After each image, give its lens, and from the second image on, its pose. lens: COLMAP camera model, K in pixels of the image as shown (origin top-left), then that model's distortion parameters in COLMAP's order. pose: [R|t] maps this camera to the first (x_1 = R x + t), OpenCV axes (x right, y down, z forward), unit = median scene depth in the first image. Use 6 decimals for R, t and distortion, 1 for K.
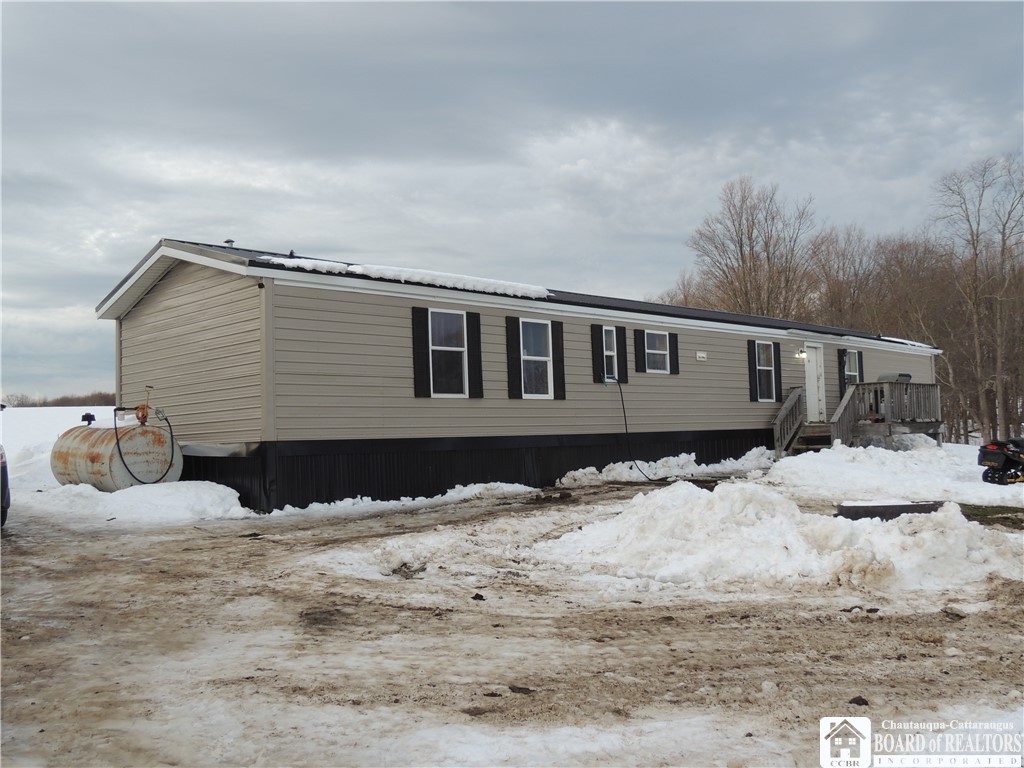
lens RADIAL K [[982.1, 0, 512.0], [0, 982.1, 384.0], [0, 0, 1]] dist [-0.047448, 0.004050]
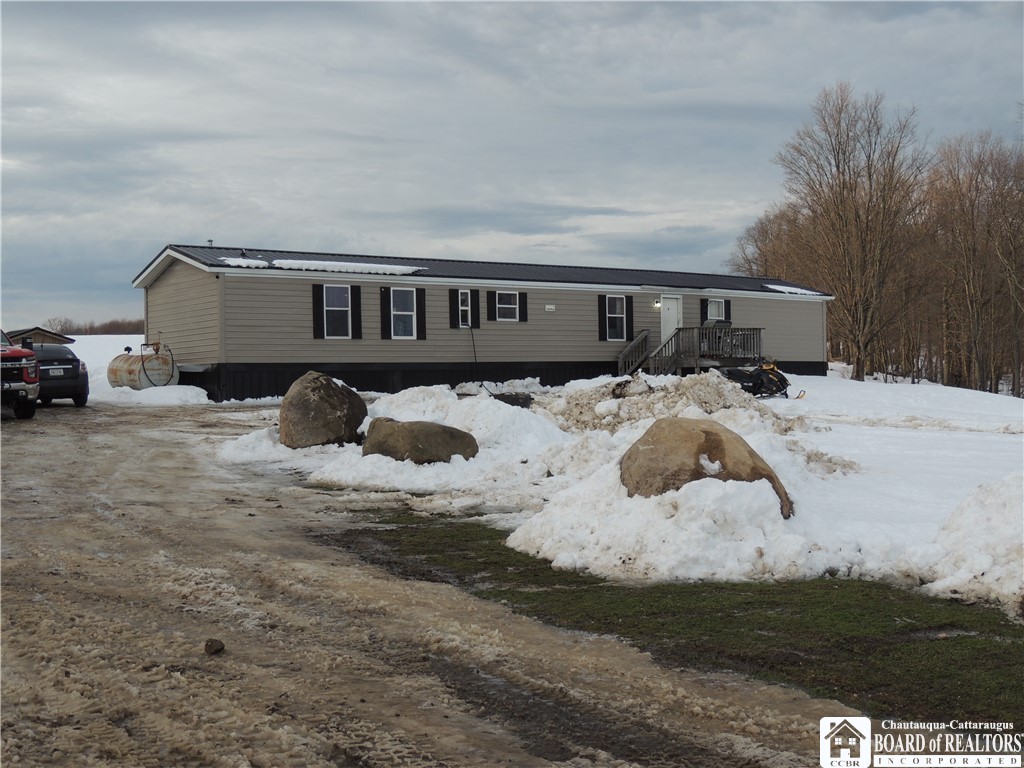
lens RADIAL K [[1258.1, 0, 512.0], [0, 1258.1, 384.0], [0, 0, 1]] dist [-0.093804, -0.009230]
pose [[0.992497, 0.012832, -0.121592, 0.426386], [-0.005361, 0.998088, 0.061571, -0.036505], [0.122150, -0.060457, 0.990669, -0.927569]]
